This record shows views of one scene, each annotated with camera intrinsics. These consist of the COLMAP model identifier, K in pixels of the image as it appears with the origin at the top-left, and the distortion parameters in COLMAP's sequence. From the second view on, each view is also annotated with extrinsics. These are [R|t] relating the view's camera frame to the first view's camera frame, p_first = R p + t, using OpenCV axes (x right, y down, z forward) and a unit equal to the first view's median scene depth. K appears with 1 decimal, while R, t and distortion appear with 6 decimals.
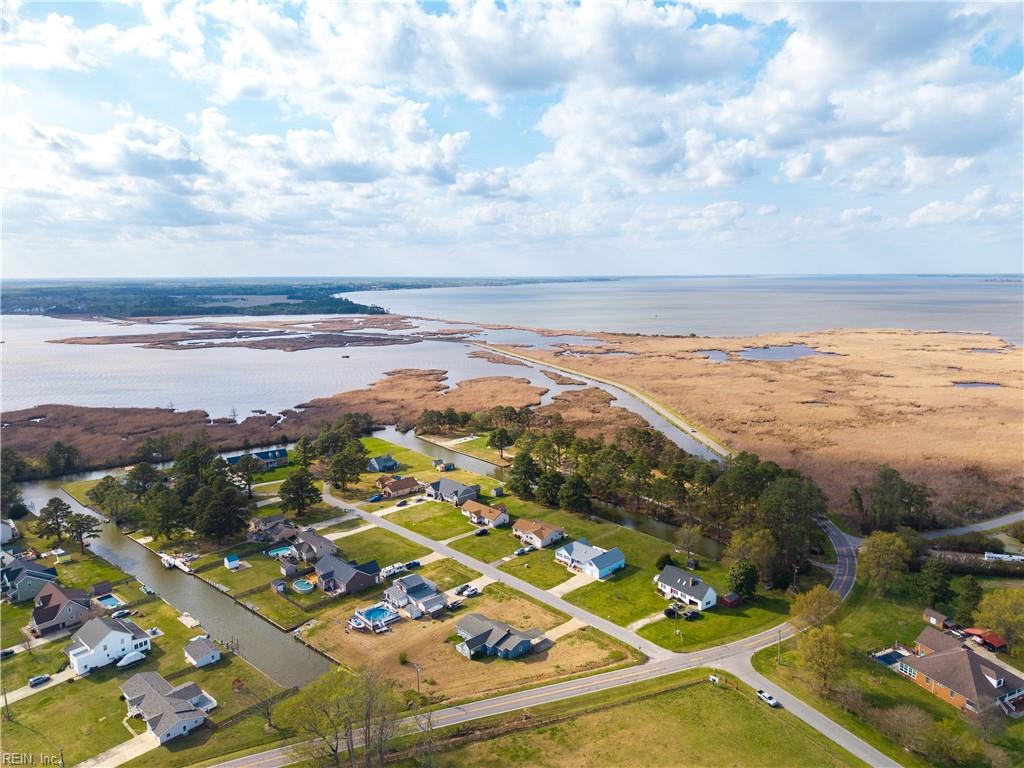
lens RADIAL K [[682.5, 0, 512.0], [0, 682.5, 384.0], [0, 0, 1]] dist [0.035409, -0.051763]
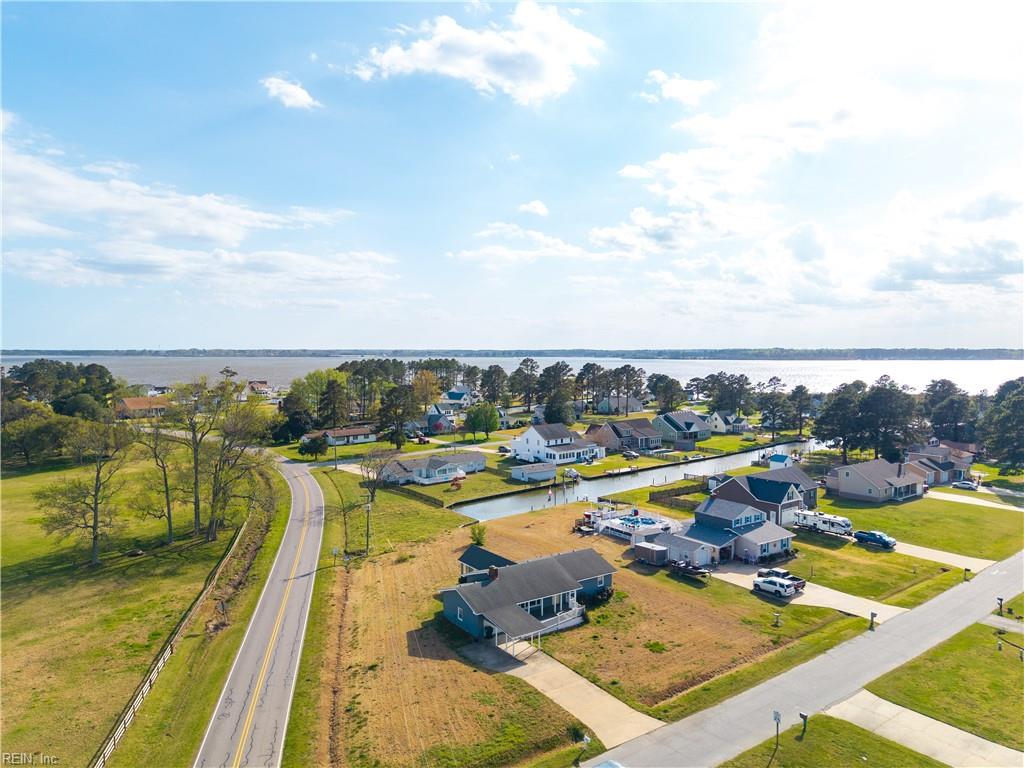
lens RADIAL K [[682.5, 0, 512.0], [0, 682.5, 384.0], [0, 0, 1]] dist [0.035409, -0.051763]
pose [[-0.117543, 0.058773, -0.991327, 0.343904], [-0.157672, 0.984480, 0.077062, 0.199538], [0.980471, 0.165363, -0.106452, 0.935894]]
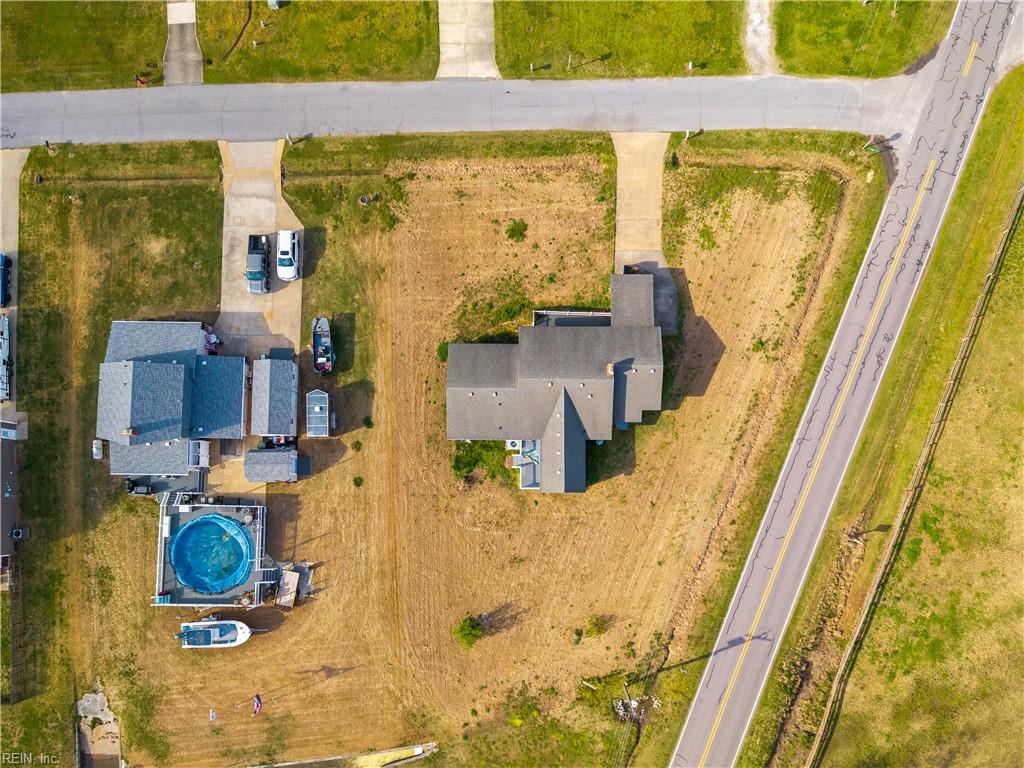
lens RADIAL K [[708.4, 0, 512.0], [0, 708.4, 384.0], [0, 0, 1]] dist [0.051583, -0.069561]
pose [[0.667530, -0.742417, 0.056752, -0.057722], [0.117411, 0.180221, 0.976594, 0.004463], [-0.735268, -0.645242, 0.207470, 0.868135]]
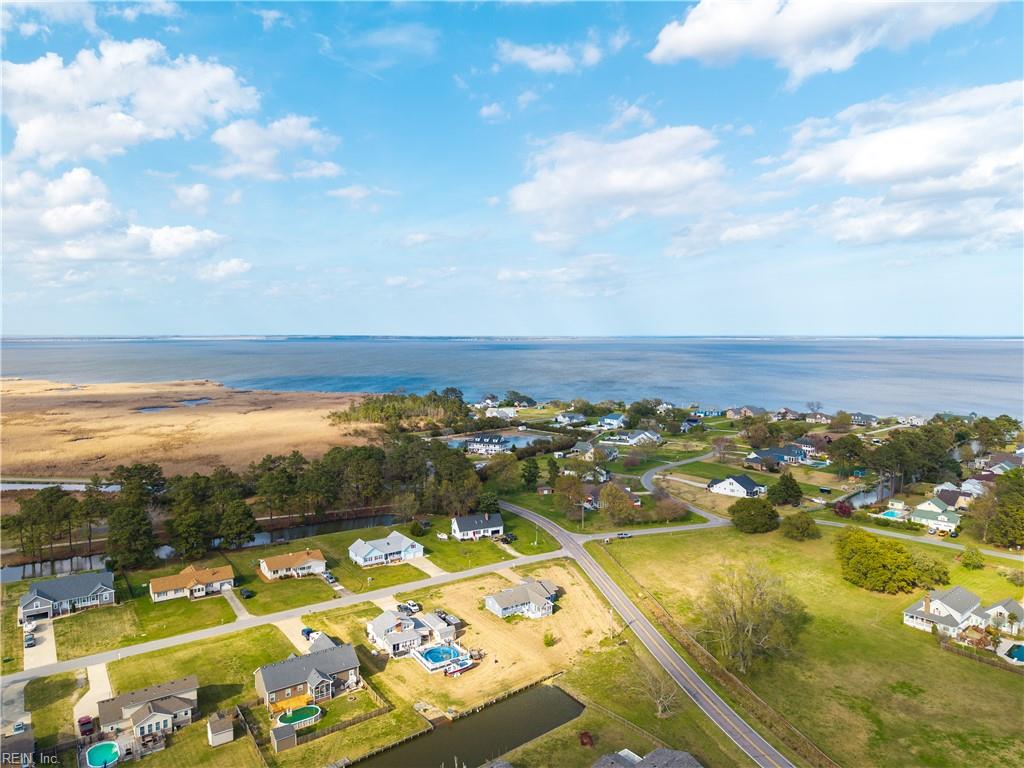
lens RADIAL K [[682.5, 0, 512.0], [0, 682.5, 384.0], [0, 0, 1]] dist [0.035409, -0.051763]
pose [[0.159149, -0.066110, 0.985039, -0.911356], [0.156198, 0.986875, 0.040997, 0.017078], [-0.974820, 0.147336, 0.167386, 0.741127]]
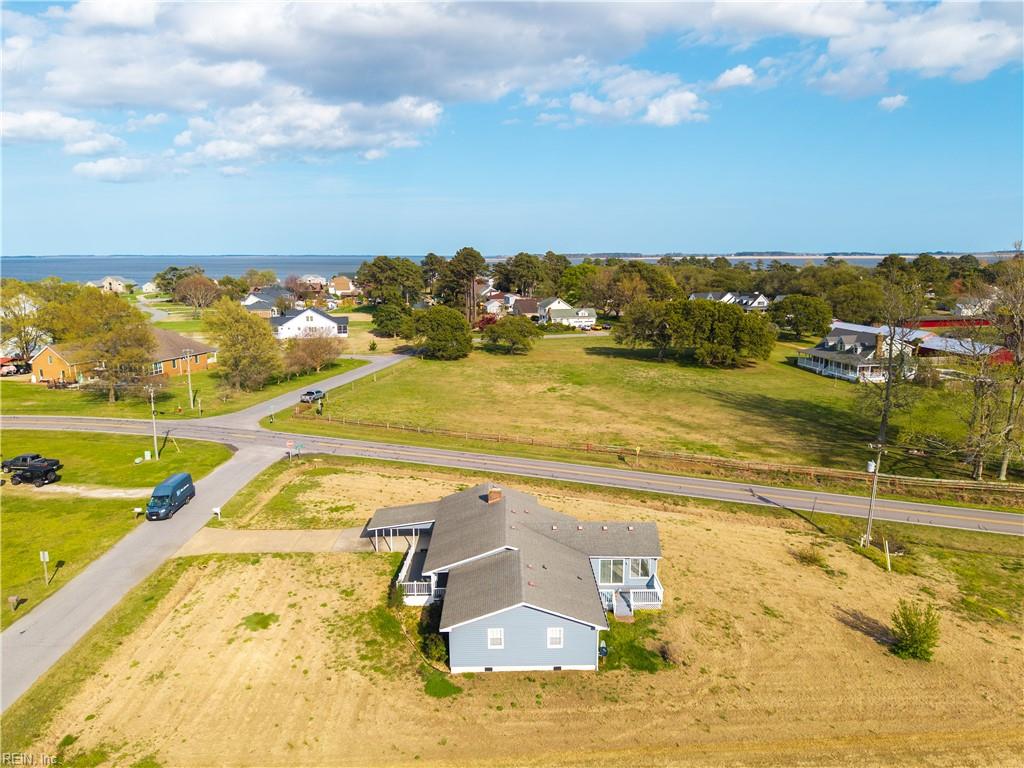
lens RADIAL K [[682.5, 0, 512.0], [0, 682.5, 384.0], [0, 0, 1]] dist [0.035409, -0.051763]
pose [[-0.757534, -0.108221, 0.643763, -0.170925], [0.116566, 0.947888, 0.296513, 0.211089], [-0.642304, 0.299659, -0.705443, 1.068215]]
